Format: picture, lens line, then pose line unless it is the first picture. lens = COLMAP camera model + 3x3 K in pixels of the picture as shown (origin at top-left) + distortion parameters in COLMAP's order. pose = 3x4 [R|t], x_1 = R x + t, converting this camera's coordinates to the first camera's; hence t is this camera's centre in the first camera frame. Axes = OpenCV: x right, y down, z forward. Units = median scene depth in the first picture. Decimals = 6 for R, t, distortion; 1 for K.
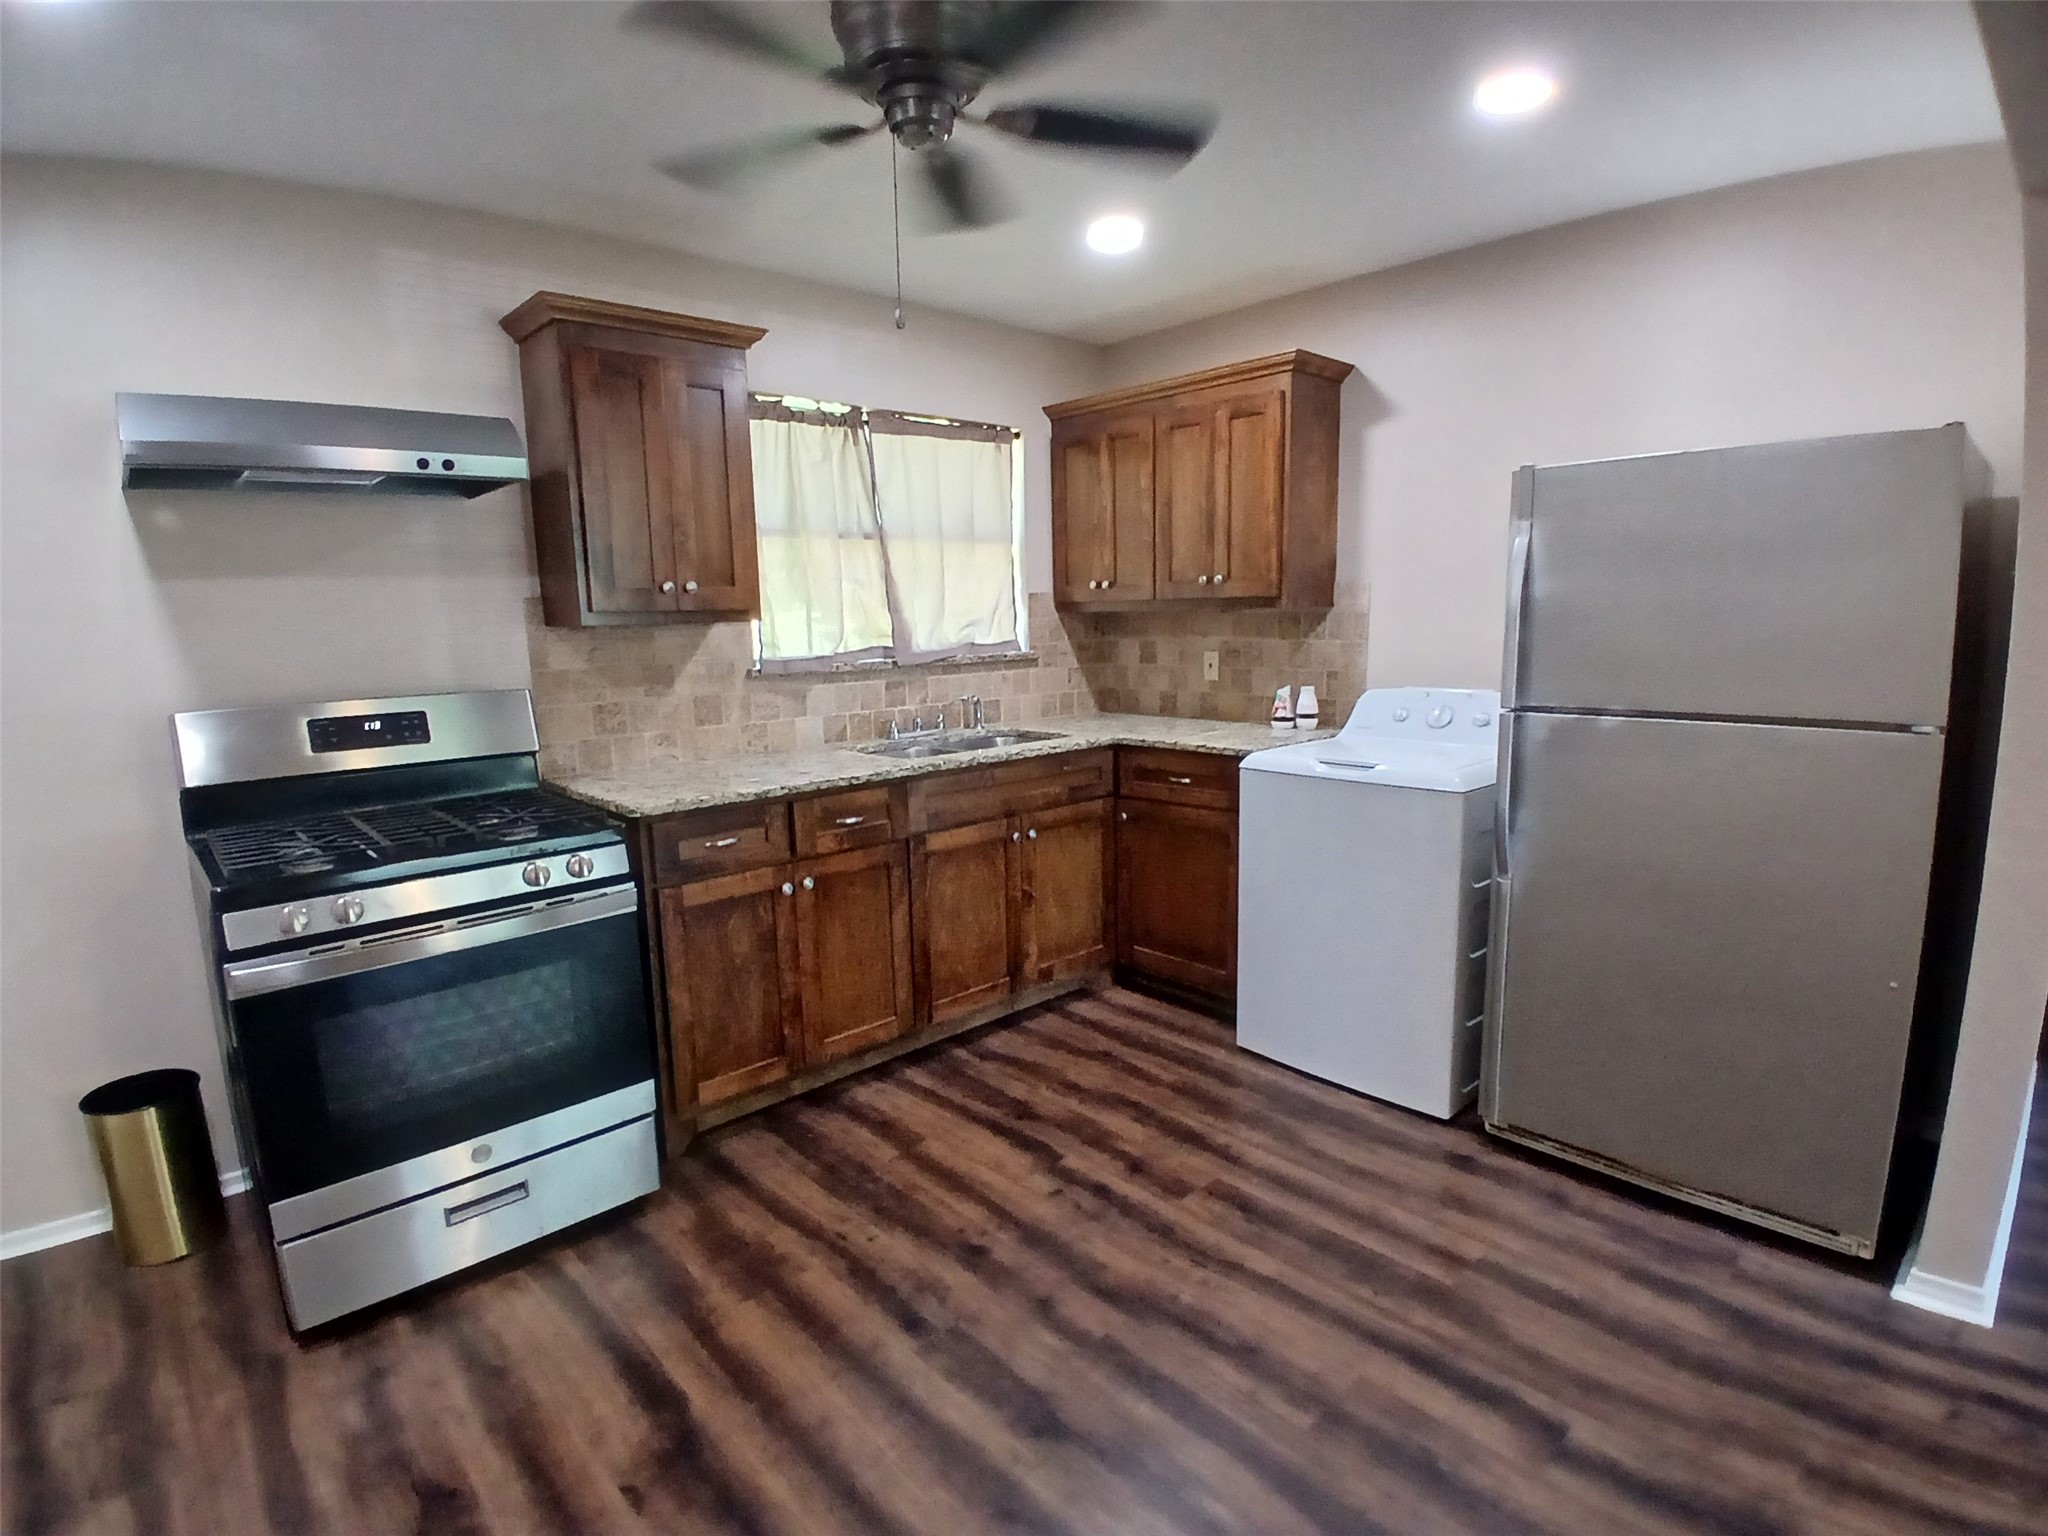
lens RADIAL K [[1019.6, 0, 1015.9], [0, 1019.6, 780.3], [0, 0, 1]] dist [0.010880, -0.052449]
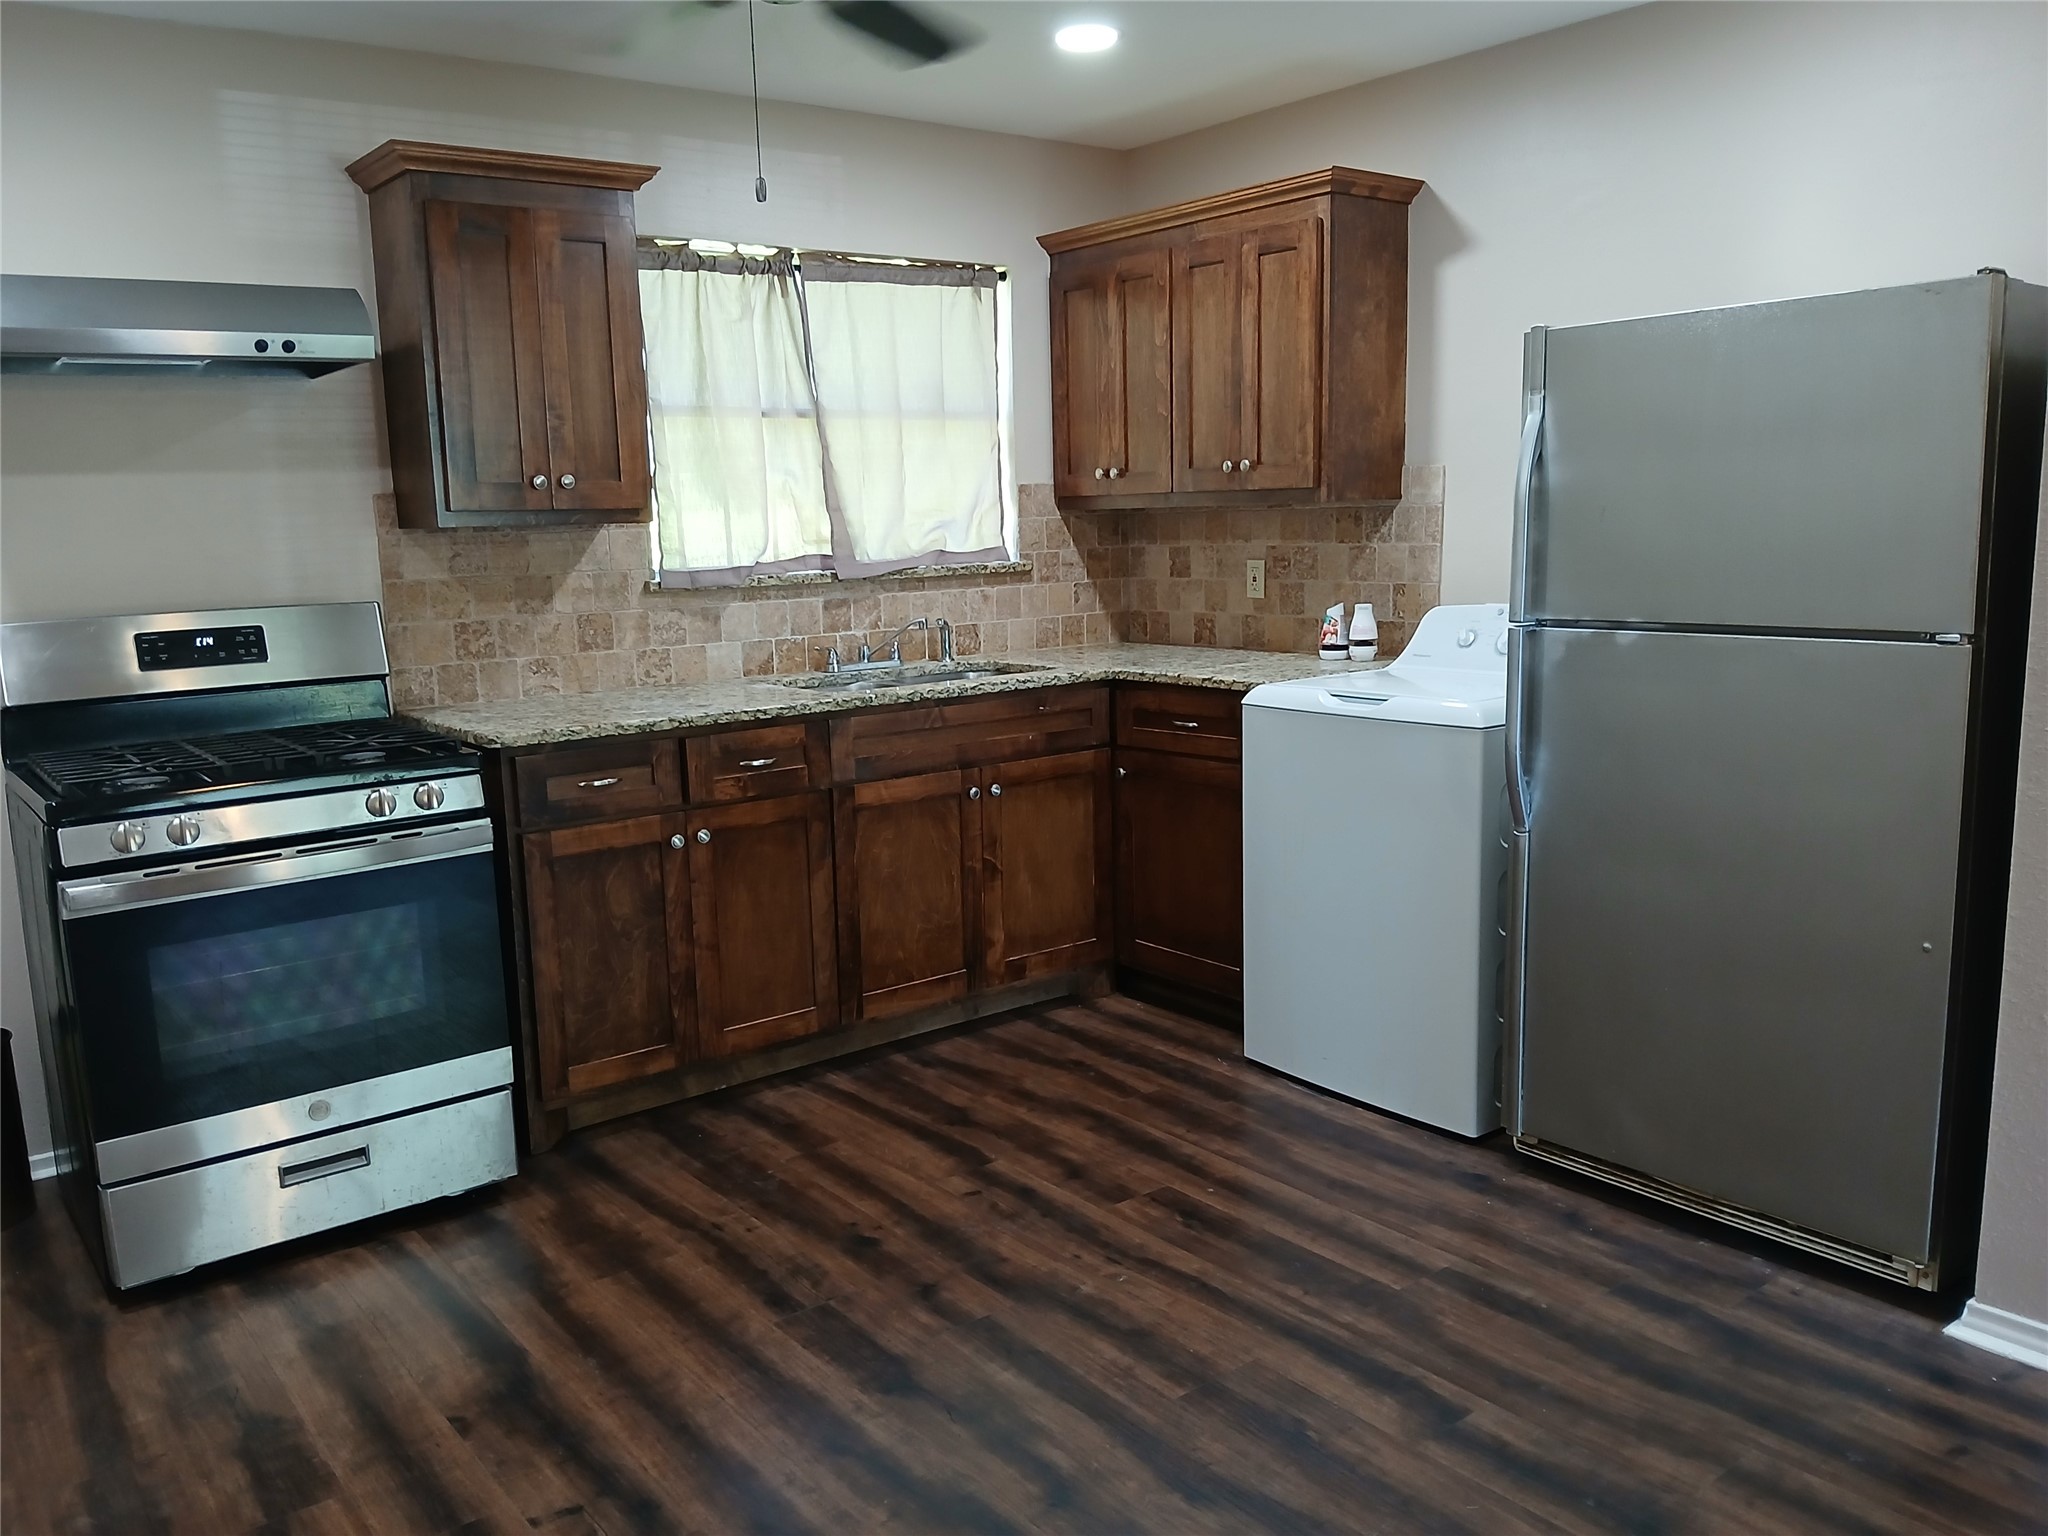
lens RADIAL K [[1581.9, 0, 997.3], [0, 1581.9, 789.9], [0, 0, 1]] dist [0.092143, -0.230828]
pose [[0.996014, 0.010086, -0.088621, 0.141772], [-0.008992, 0.999878, 0.012736, 0.041173], [0.088738, -0.011889, 0.995984, -0.256357]]
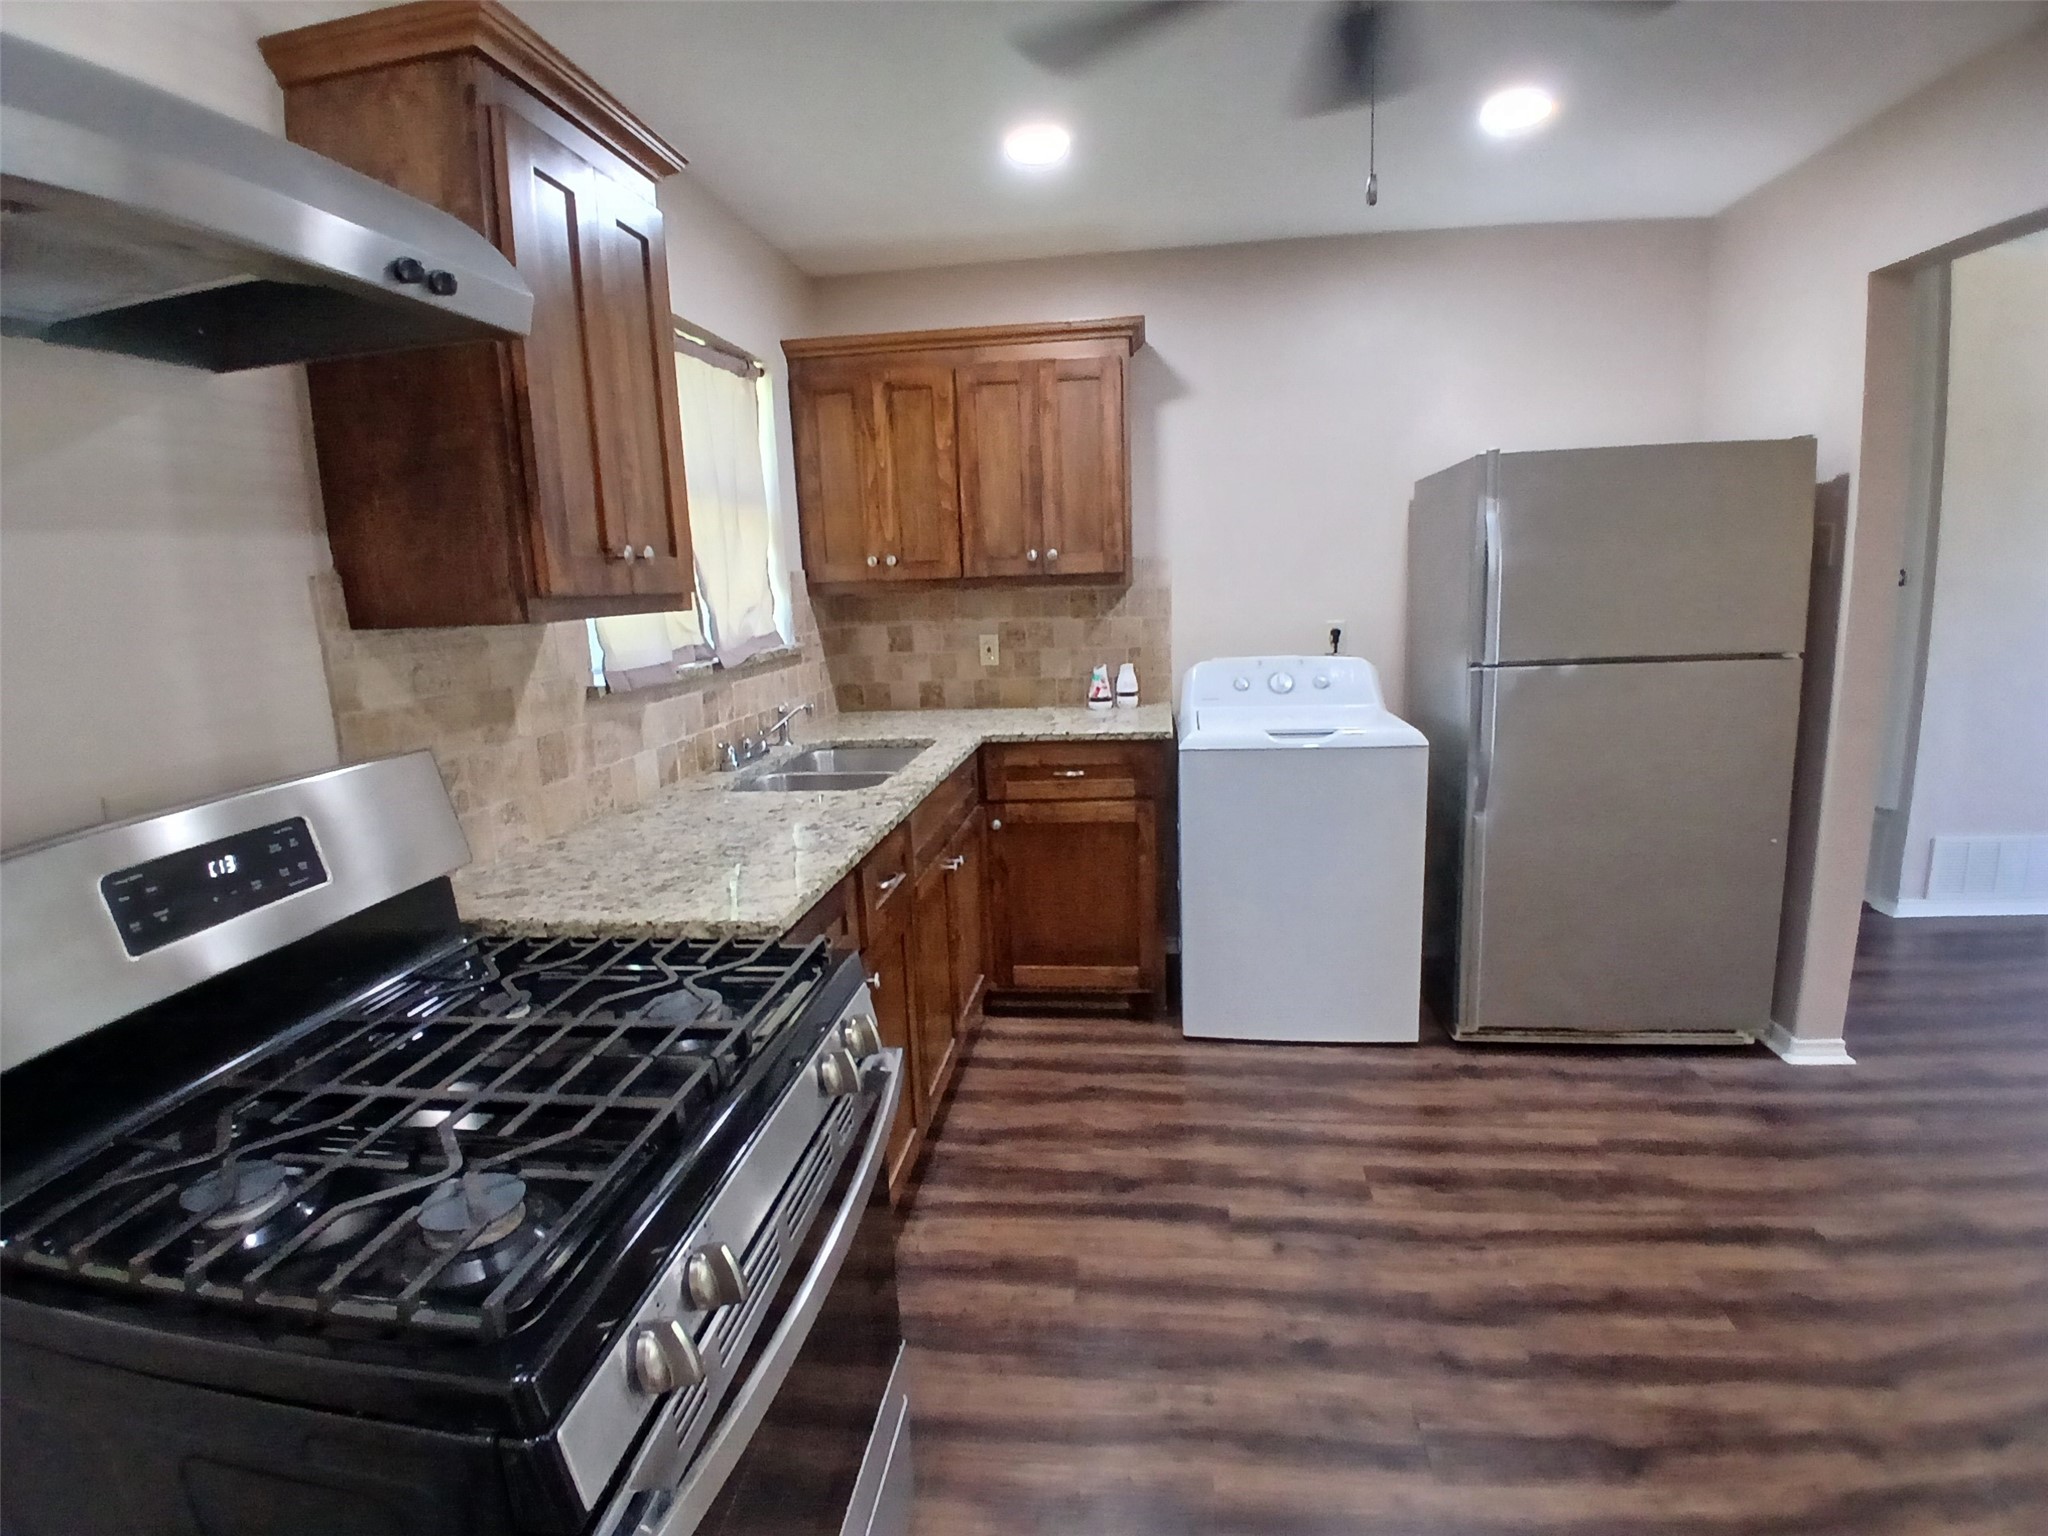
lens RADIAL K [[1019.6, 0, 1015.9], [0, 1019.6, 780.3], [0, 0, 1]] dist [0.010880, -0.052449]
pose [[0.765059, -0.131885, 0.630310, -0.514372], [0.125880, 0.990549, 0.054470, -0.056946], [-0.631537, 0.037670, 0.774430, 0.366392]]
